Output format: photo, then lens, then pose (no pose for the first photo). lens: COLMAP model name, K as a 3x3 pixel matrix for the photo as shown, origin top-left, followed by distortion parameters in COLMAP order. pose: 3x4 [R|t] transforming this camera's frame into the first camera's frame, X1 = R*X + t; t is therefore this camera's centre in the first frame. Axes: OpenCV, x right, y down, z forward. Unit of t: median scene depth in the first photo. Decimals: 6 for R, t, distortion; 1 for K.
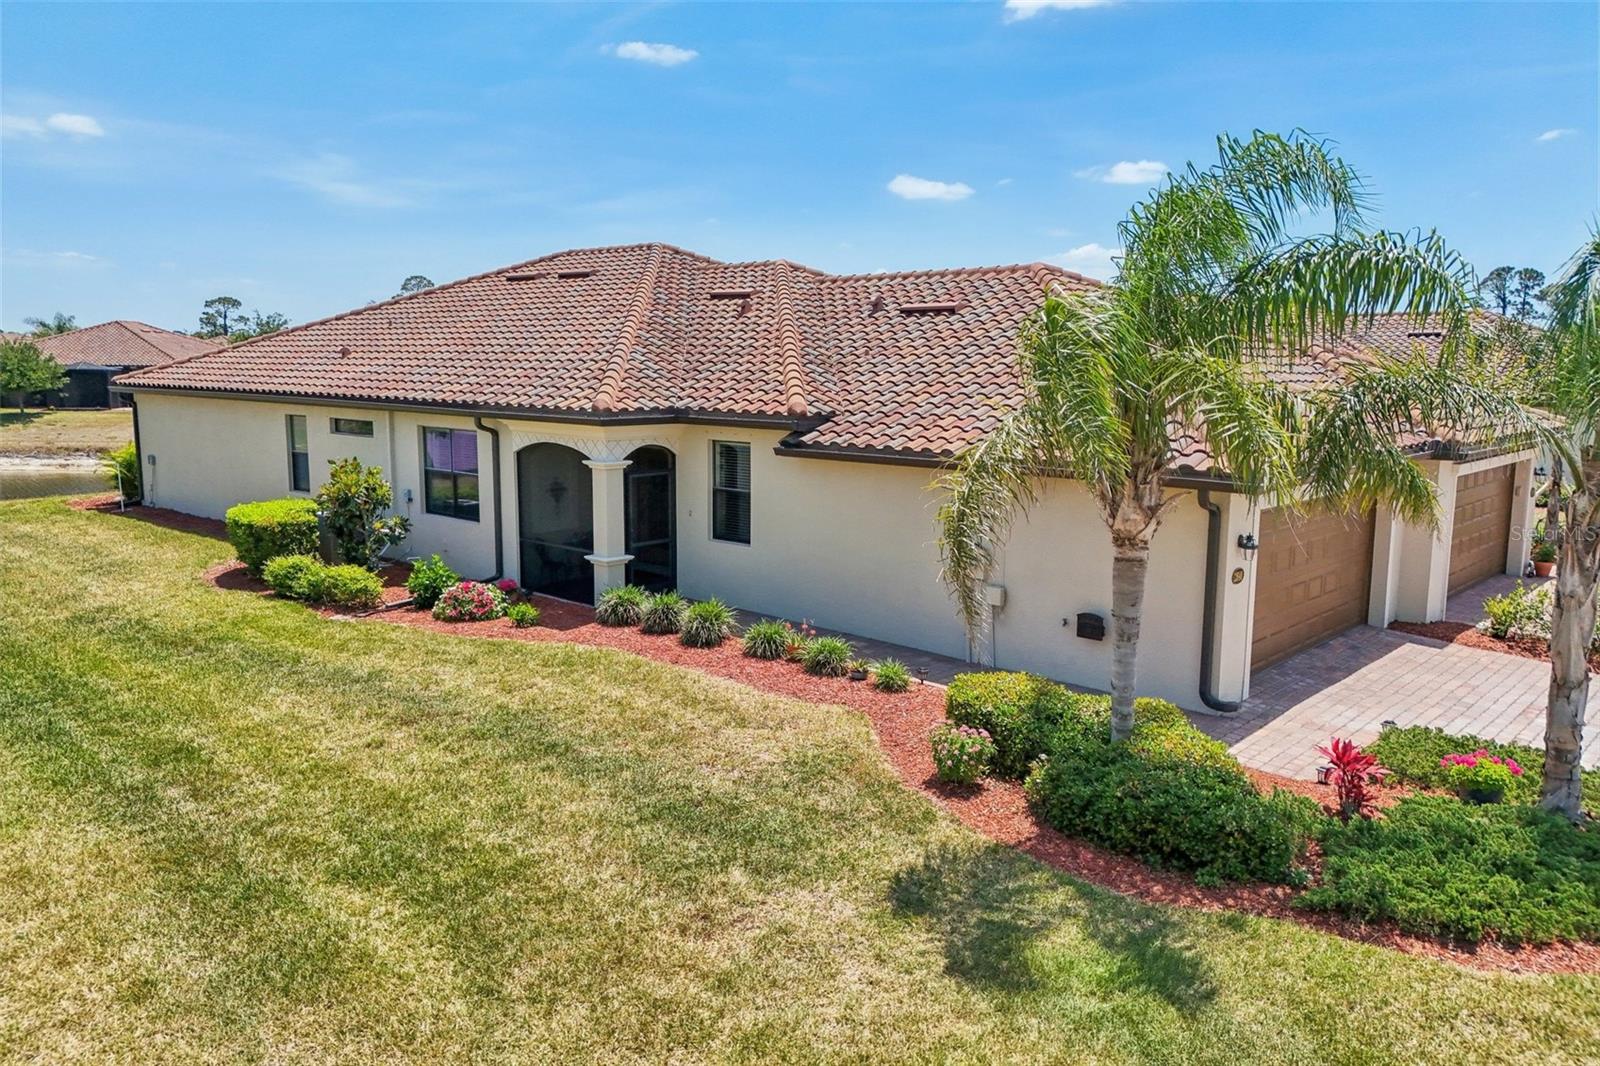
lens RADIAL K [[1149.4, 0, 800.0], [0, 1149.4, 533.0], [0, 0, 1]] dist [0.074032, -0.067913]
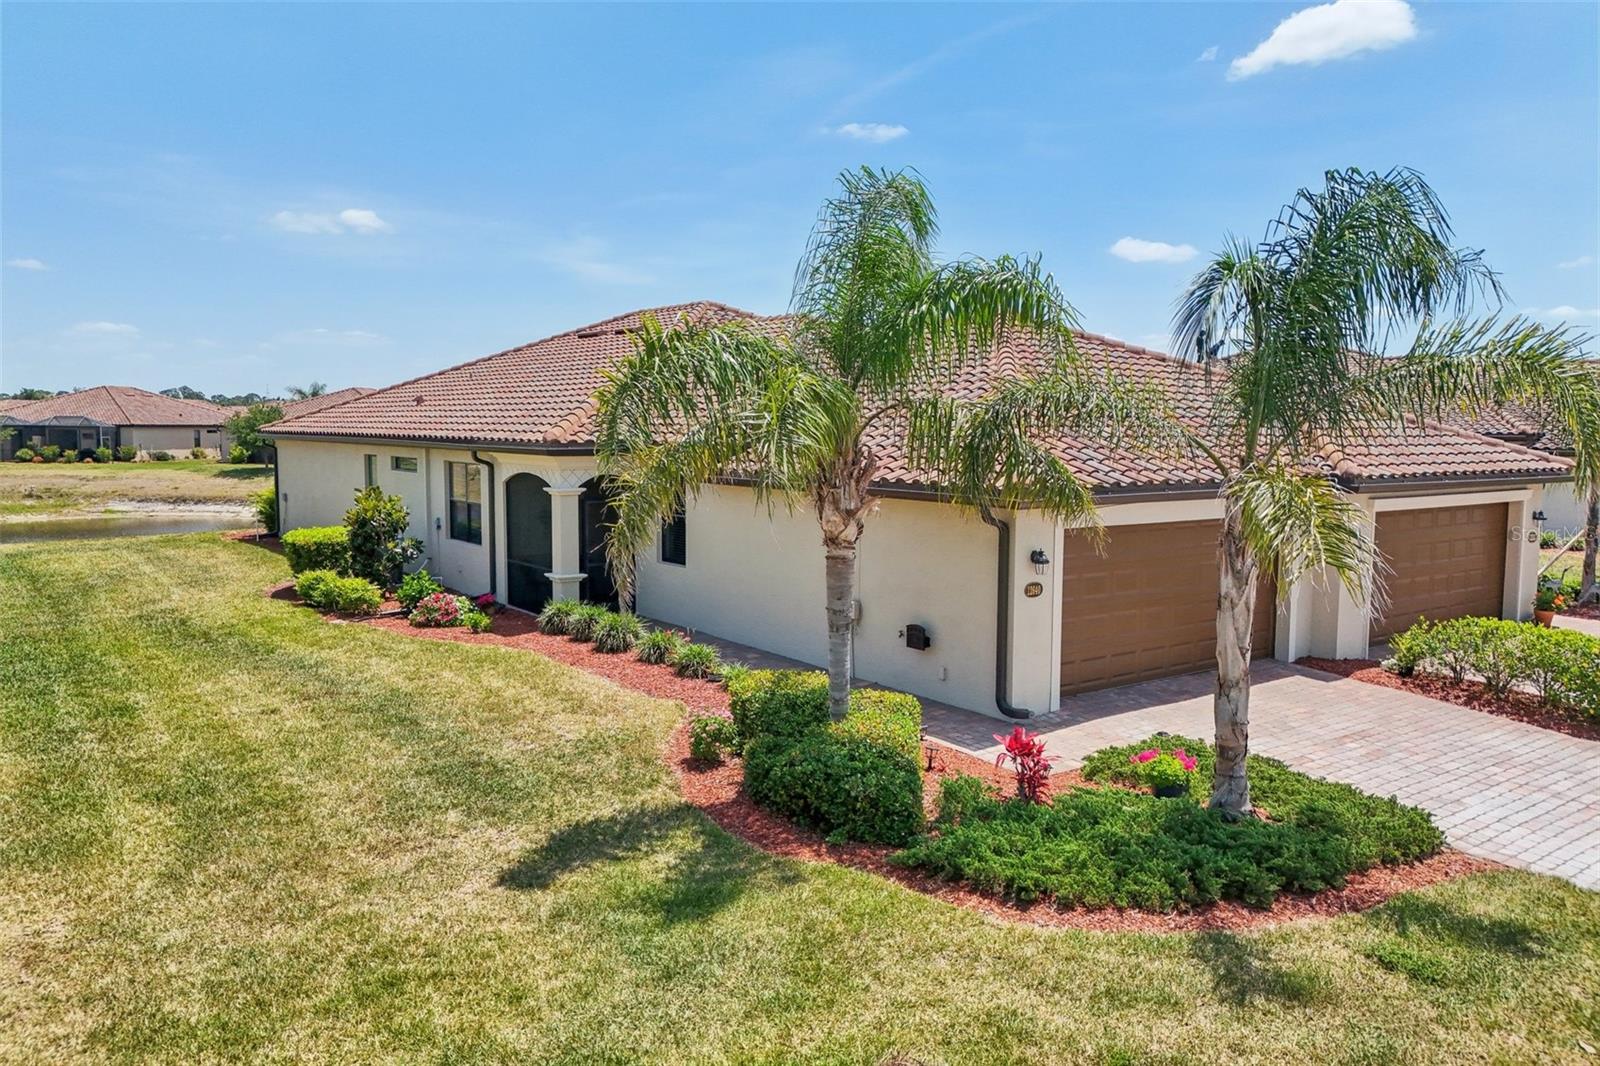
lens RADIAL K [[1149.4, 0, 800.0], [0, 1149.4, 533.0], [0, 0, 1]] dist [0.074032, -0.067913]
pose [[0.982738, 0.016085, -0.184302, 0.275693], [-0.026306, 0.998240, -0.053143, 0.035640], [0.183123, 0.057074, 0.981432, -0.053811]]
